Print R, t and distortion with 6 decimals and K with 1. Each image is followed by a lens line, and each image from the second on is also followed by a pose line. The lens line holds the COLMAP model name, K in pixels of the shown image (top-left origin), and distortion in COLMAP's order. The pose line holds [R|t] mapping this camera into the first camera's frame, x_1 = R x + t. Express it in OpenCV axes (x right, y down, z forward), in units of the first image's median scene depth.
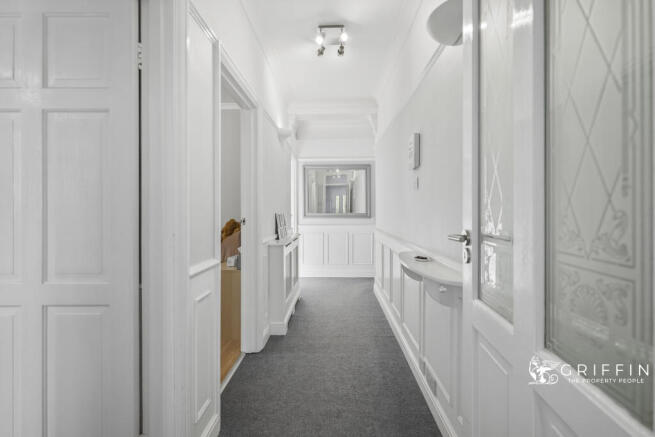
lens RADIAL K [[289.4, 0, 327.5], [0, 289.4, 218.5], [0, 0, 1]] dist [0.029608, 0.000339]
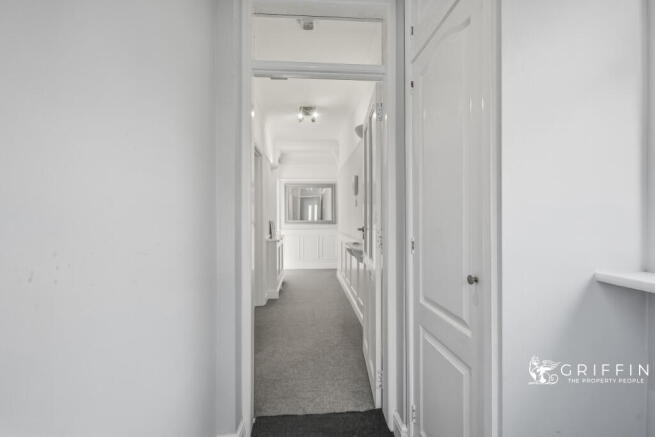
lens RADIAL K [[289.4, 0, 327.5], [0, 289.4, 218.5], [0, 0, 1]] dist [0.029608, 0.000339]
pose [[0.995292, -0.000752, 0.096914, -0.018932], [0.003196, 0.999681, -0.025065, 0.007549], [-0.096864, 0.025256, 0.994977, -0.359659]]
